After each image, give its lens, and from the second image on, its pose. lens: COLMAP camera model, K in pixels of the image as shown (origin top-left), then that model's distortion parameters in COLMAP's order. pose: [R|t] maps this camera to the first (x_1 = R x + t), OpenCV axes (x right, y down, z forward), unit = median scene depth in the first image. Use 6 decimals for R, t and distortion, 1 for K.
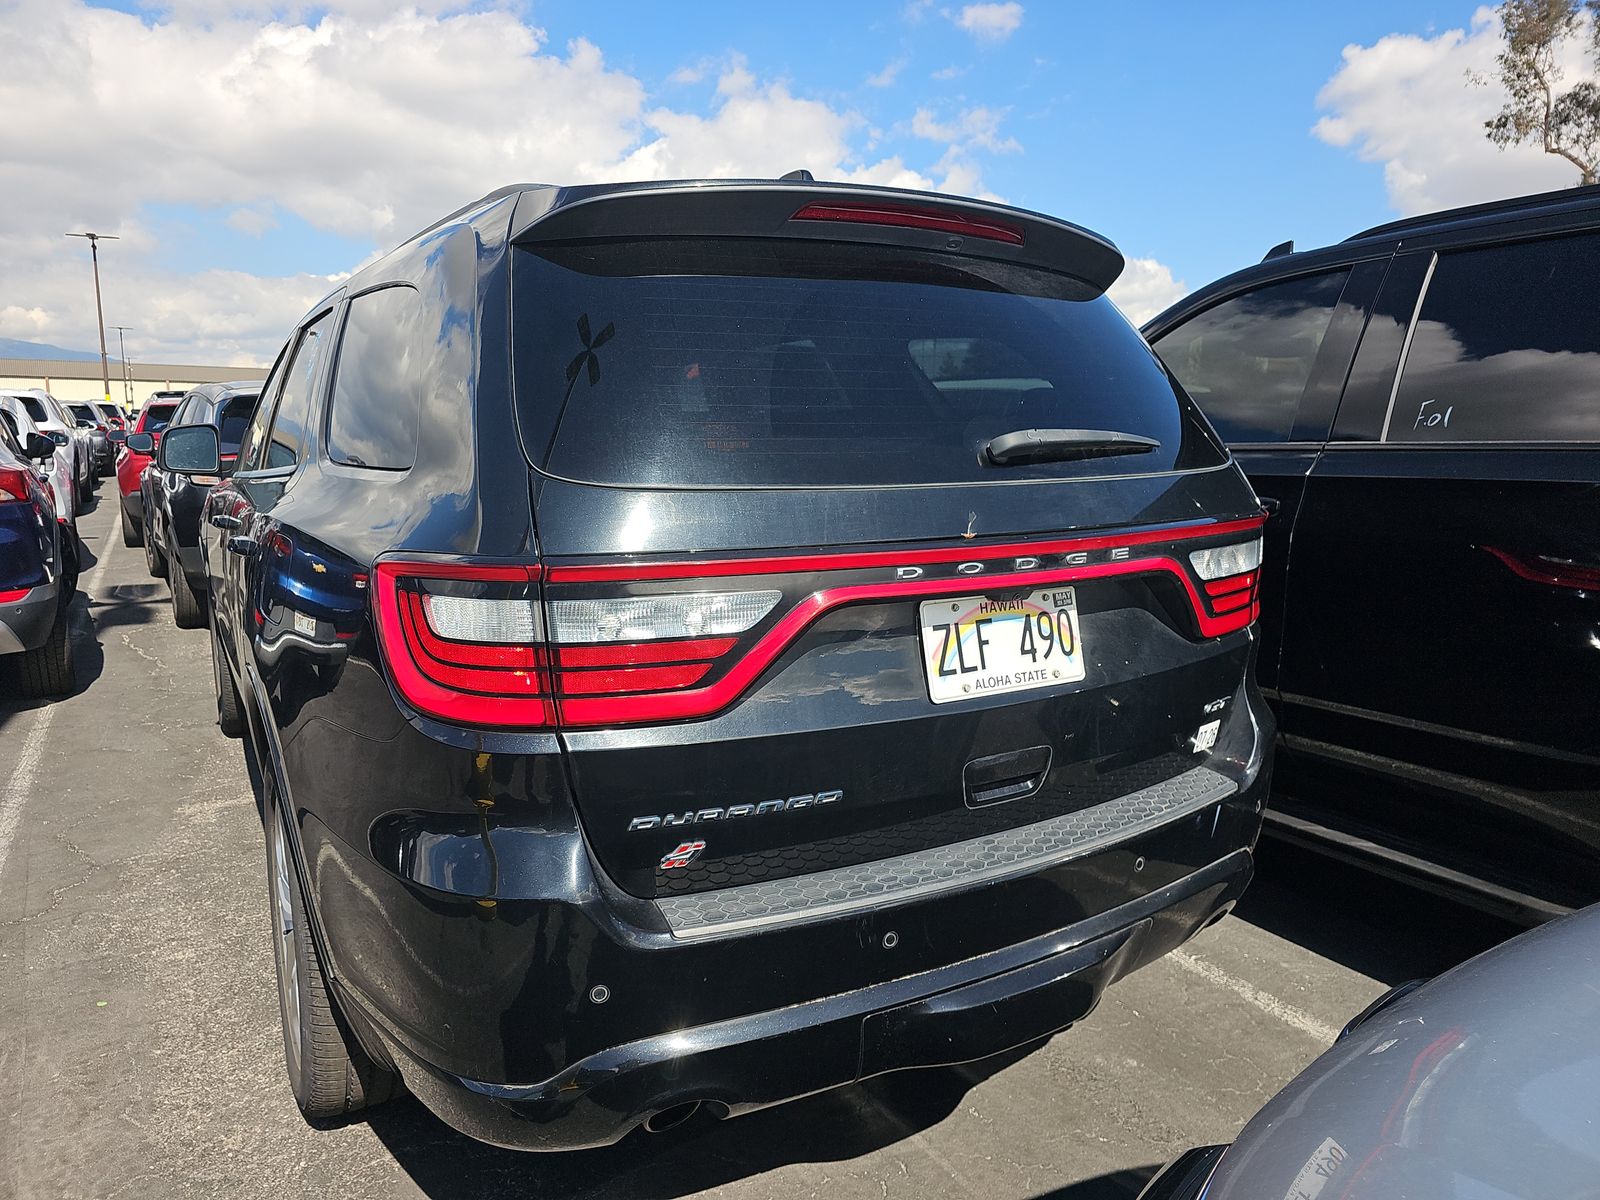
lens RADIAL K [[1079.6, 0, 800.0], [0, 1079.6, 600.0], [0, 0, 1]] dist [0.044890, -0.047418]
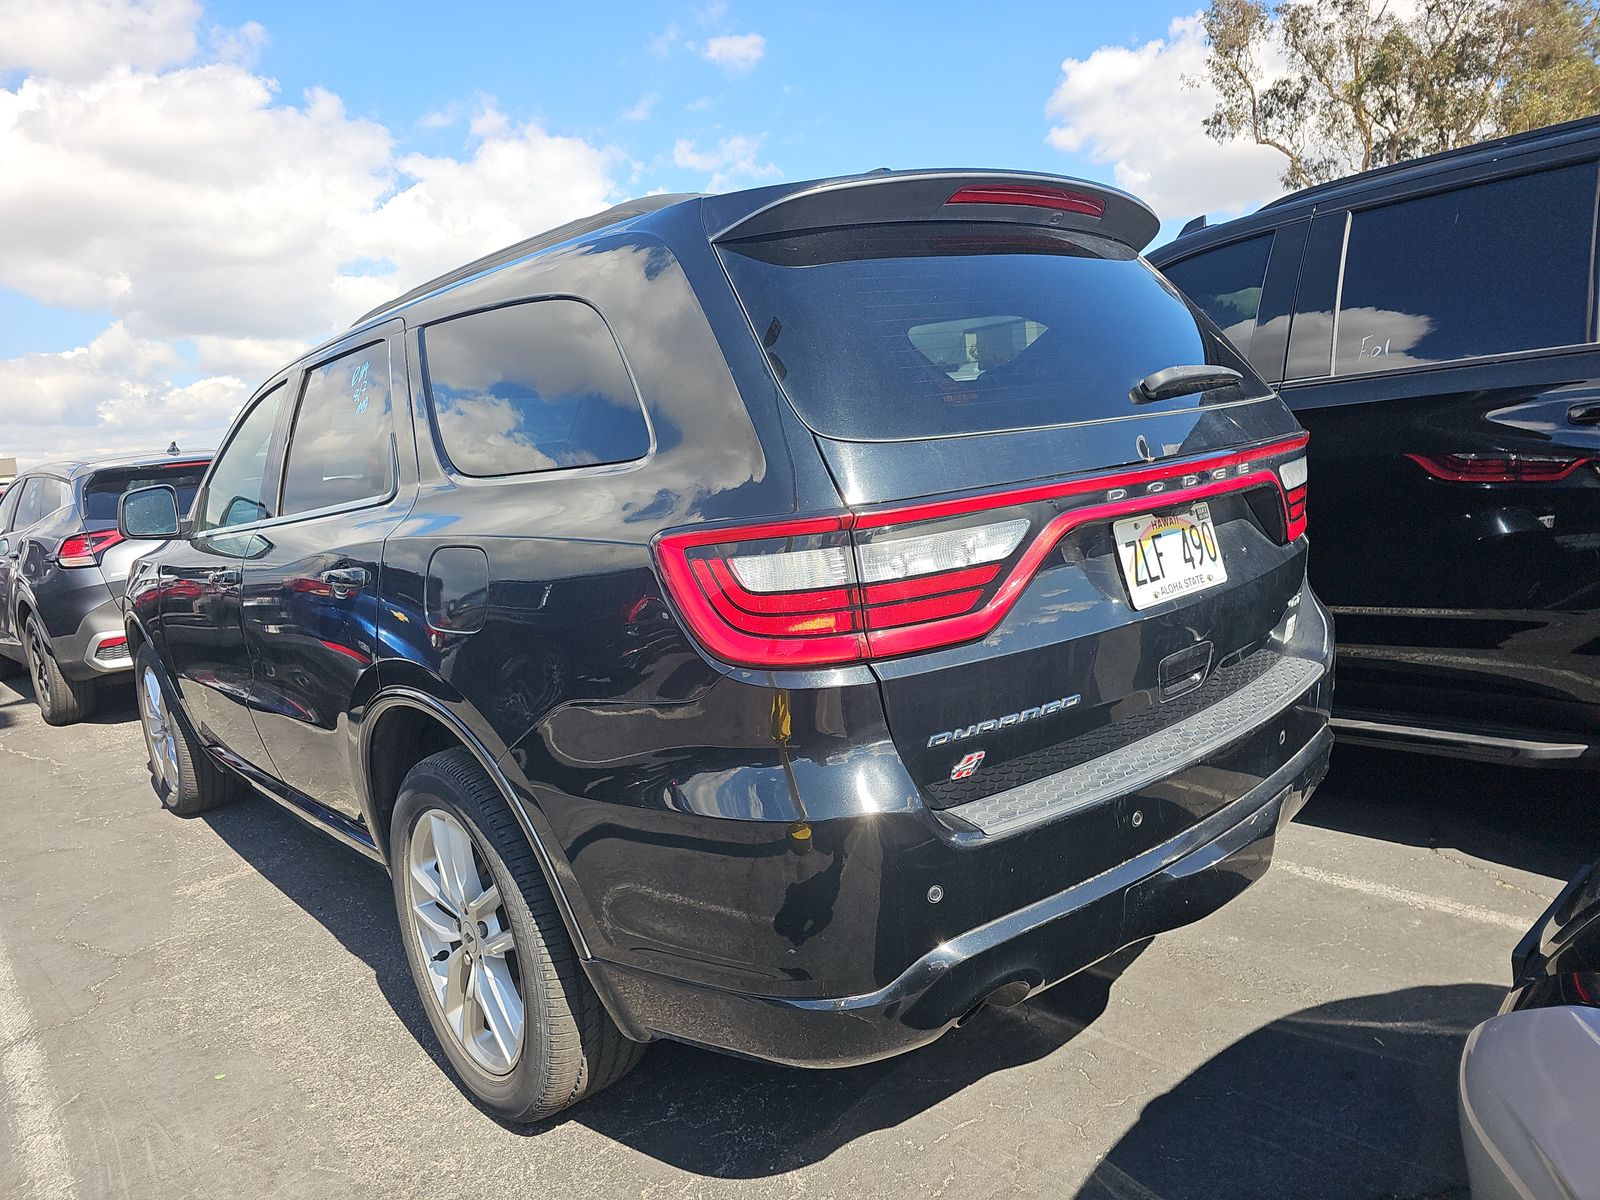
lens RADIAL K [[1079.9, 0, 792.5], [0, 1079.9, 587.8], [0, 0, 1]] dist [0.048229, -0.047581]
pose [[0.979226, -0.123520, 0.160809, -0.381050], [0.128862, 0.991391, -0.023186, 0.048452], [-0.156560, 0.043427, 0.986713, -0.068254]]
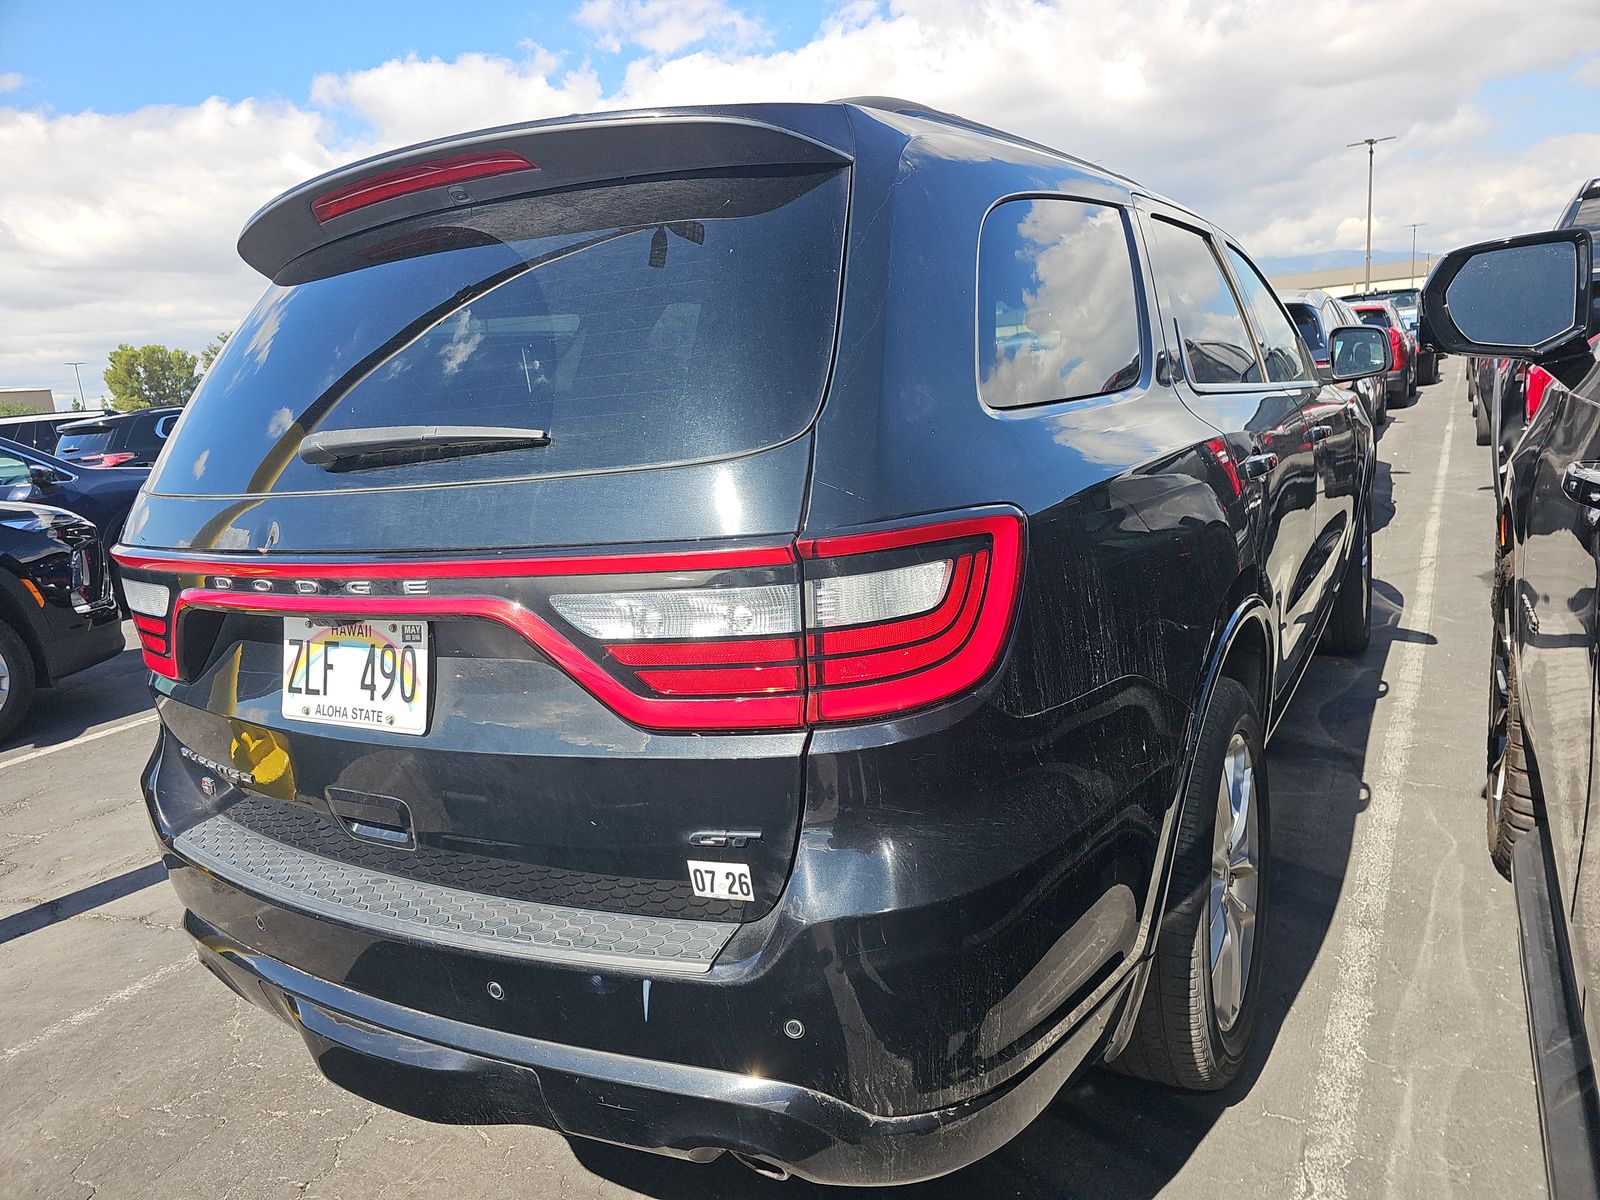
lens RADIAL K [[1079.6, 0, 800.0], [0, 1079.6, 600.0], [0, 0, 1]] dist [0.044890, -0.047418]
pose [[0.460785, 0.129121, -0.878069, 1.105790], [-0.045396, 0.991494, 0.121978, -0.140945], [0.886350, -0.016345, 0.462727, 0.884727]]
